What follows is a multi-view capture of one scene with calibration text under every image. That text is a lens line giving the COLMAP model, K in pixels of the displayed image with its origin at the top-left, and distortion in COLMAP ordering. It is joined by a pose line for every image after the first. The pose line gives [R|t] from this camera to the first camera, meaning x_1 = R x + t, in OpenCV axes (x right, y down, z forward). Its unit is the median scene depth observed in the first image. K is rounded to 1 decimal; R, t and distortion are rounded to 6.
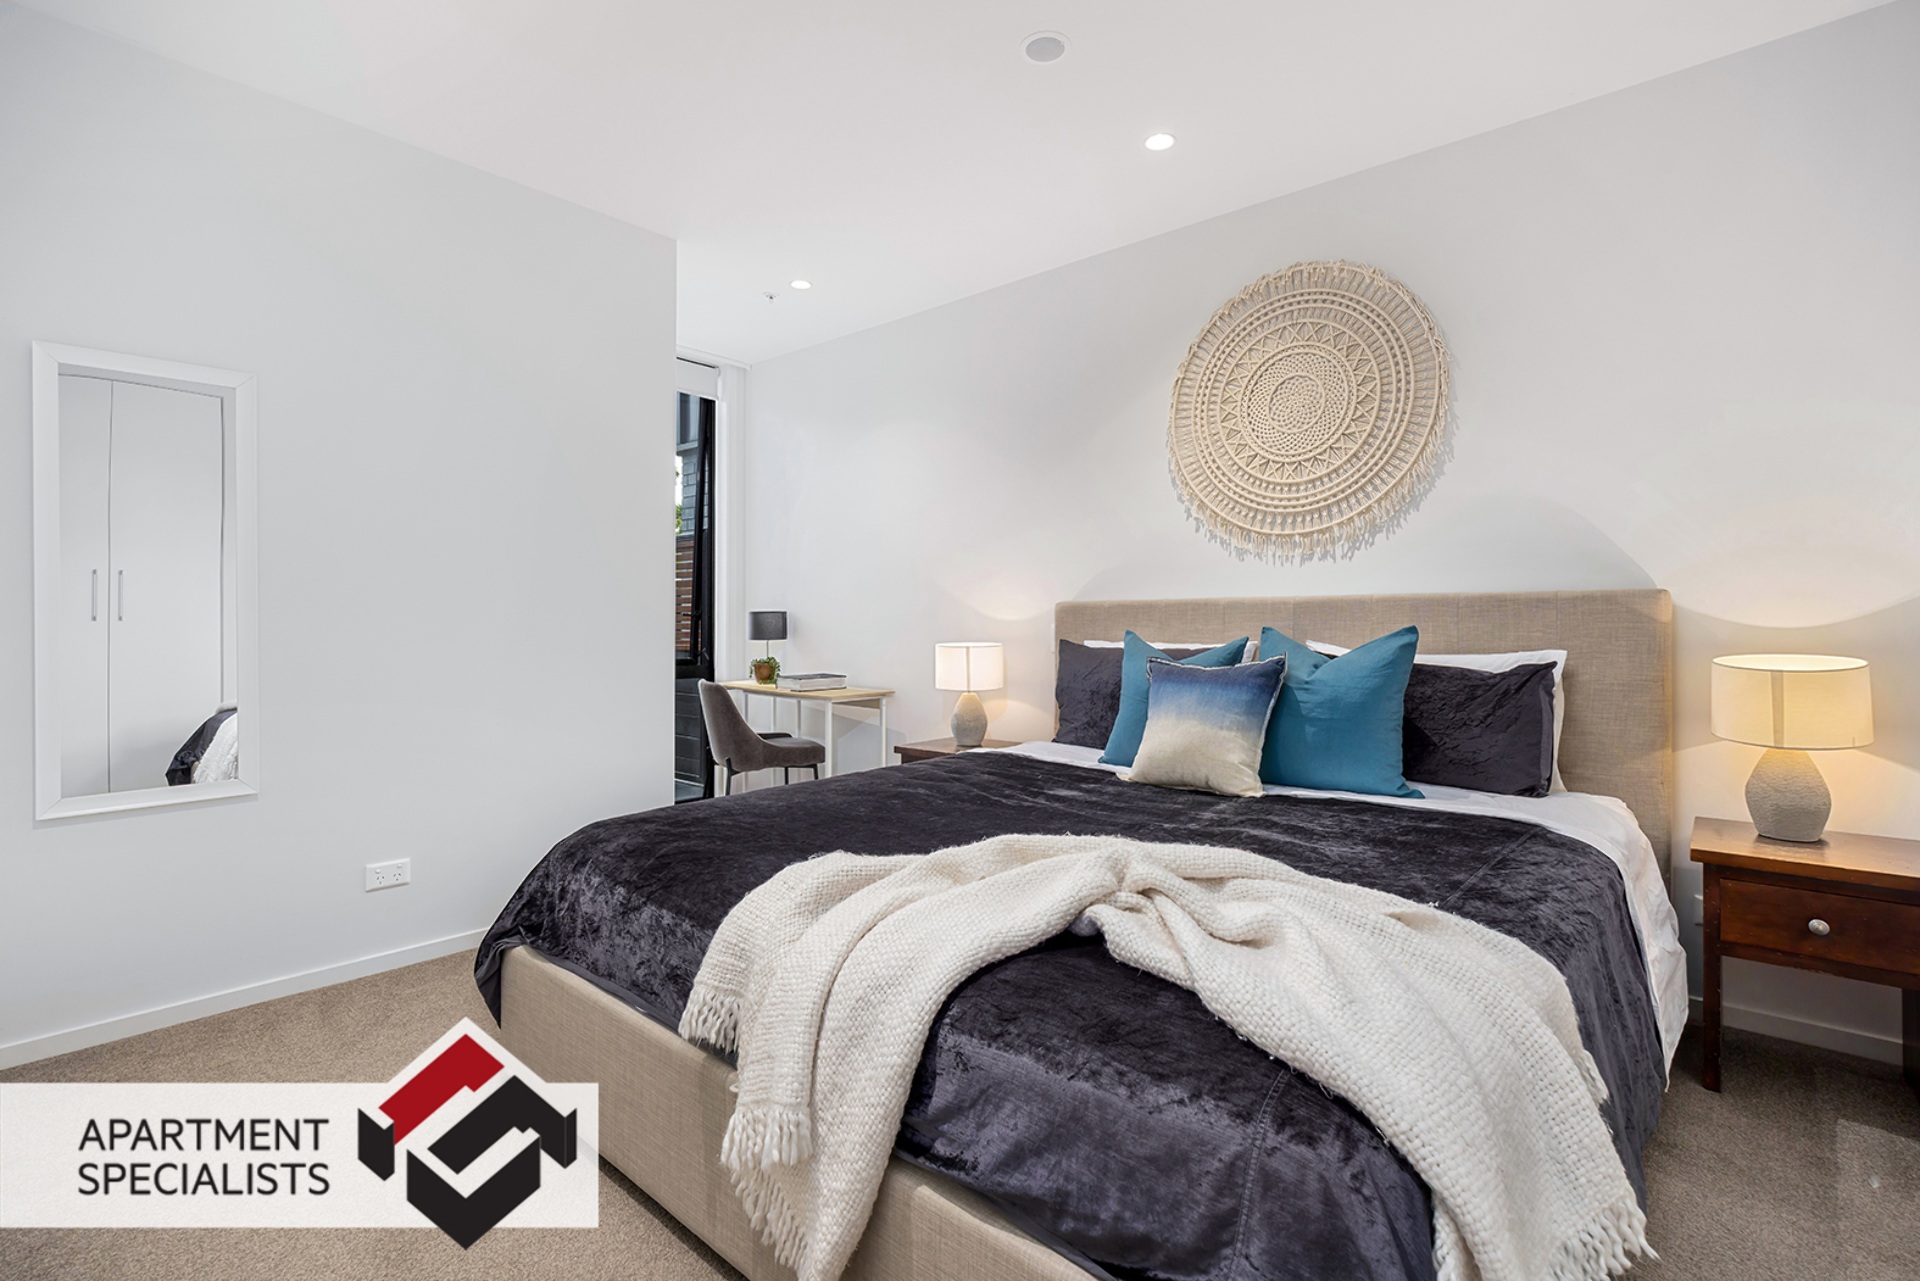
lens RADIAL K [[895.7, 0, 960.5], [0, 895.7, 631.4], [0, 0, 1]] dist [-0.003463, 0.000385]
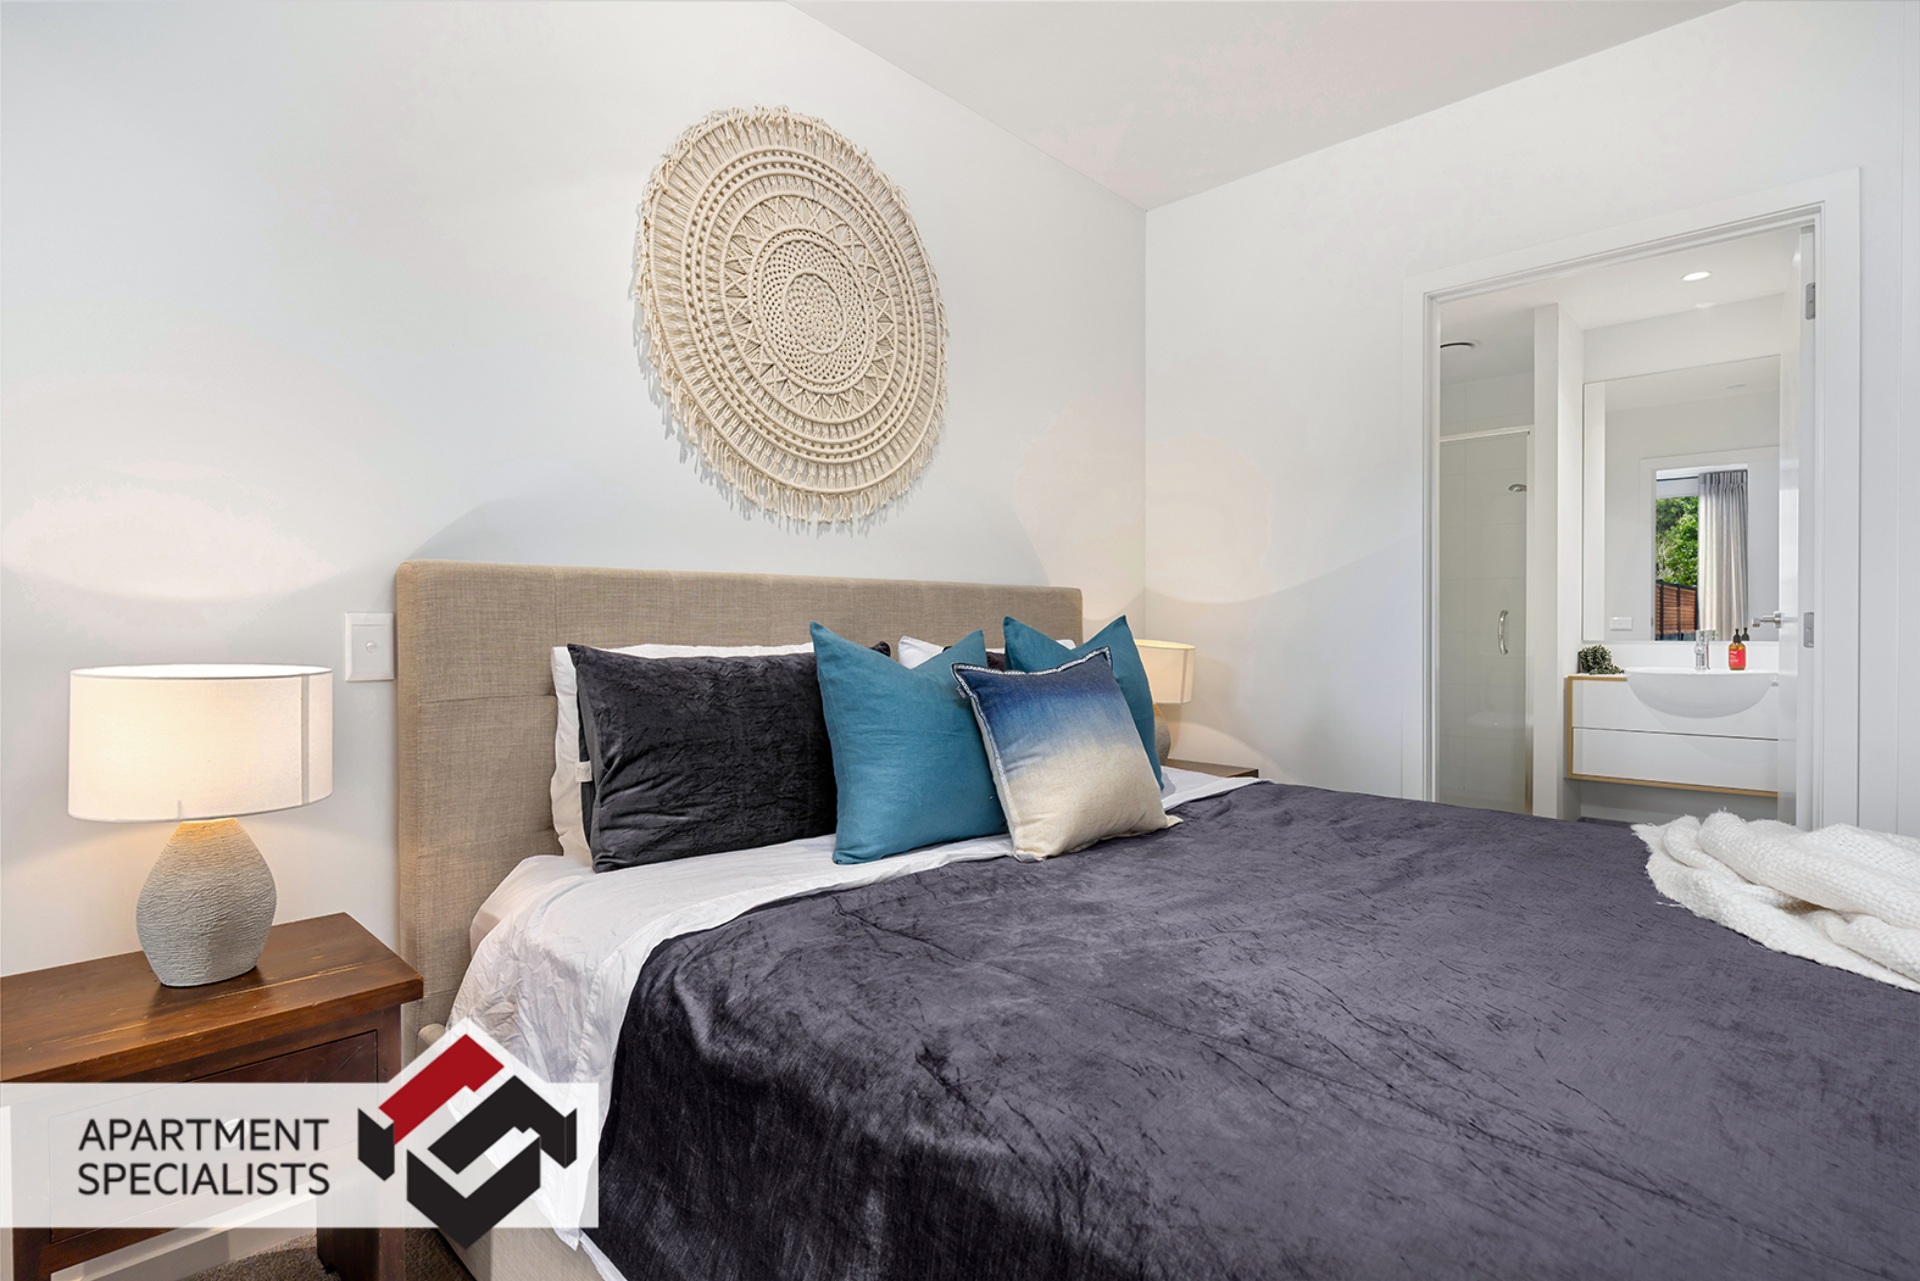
lens RADIAL K [[965.6, 0, 966.0], [0, 965.6, 643.3], [0, 0, 1]] dist [0.001247, -0.000114]
pose [[0.024403, -0.017095, 0.999556, -0.416815], [0.006060, 0.999838, 0.016951, 0.002417], [-0.999684, 0.005643, 0.024503, 0.862976]]
